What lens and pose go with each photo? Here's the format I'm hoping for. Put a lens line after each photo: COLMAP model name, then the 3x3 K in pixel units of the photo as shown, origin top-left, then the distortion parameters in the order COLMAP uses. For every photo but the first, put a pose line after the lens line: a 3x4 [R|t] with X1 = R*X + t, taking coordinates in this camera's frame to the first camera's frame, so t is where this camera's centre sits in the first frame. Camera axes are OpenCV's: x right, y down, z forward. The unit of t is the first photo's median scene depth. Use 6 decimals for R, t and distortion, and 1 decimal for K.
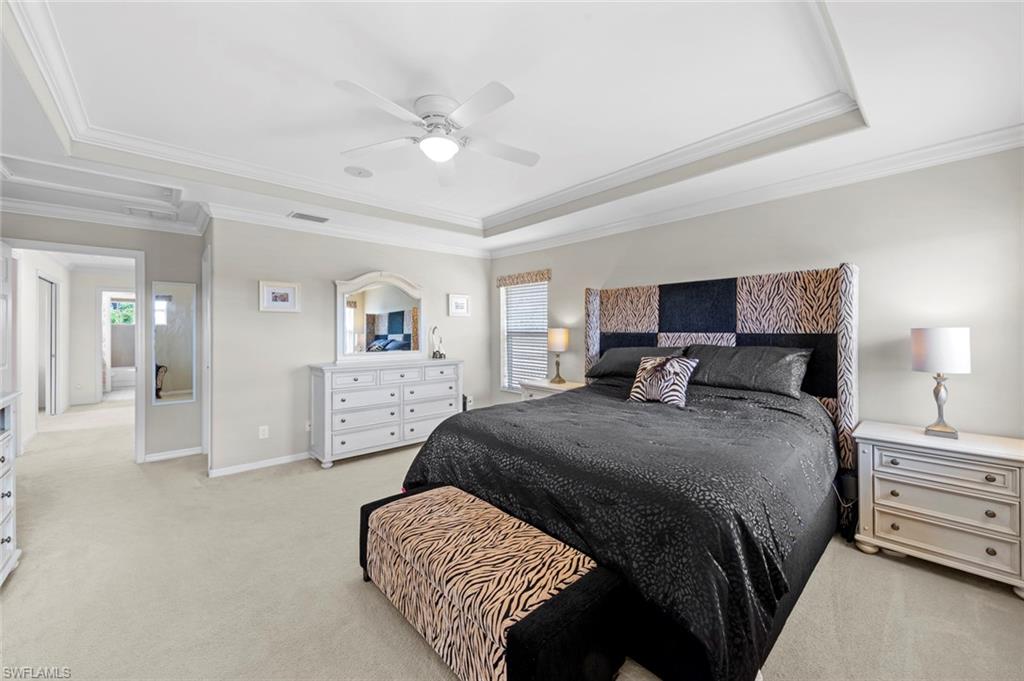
lens RADIAL K [[385.2, 0, 514.7], [0, 385.2, 334.7], [0, 0, 1]] dist [0.001911, 0.000148]
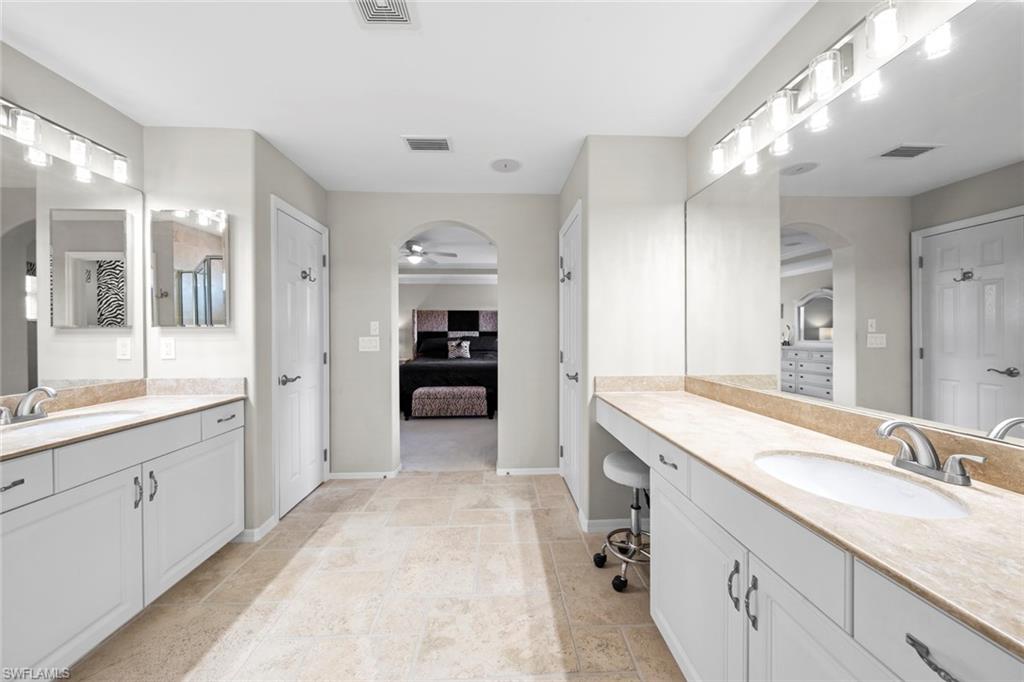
lens RADIAL K [[385.2, 0, 514.7], [0, 385.2, 335.2], [0, 0, 1]] dist [0.001911, 0.000148]
pose [[0.638574, -0.002388, 0.769557, -1.145090], [0.006024, 0.999980, -0.001896, 0.024835], [-0.769537, 0.005846, 0.638576, -0.777481]]
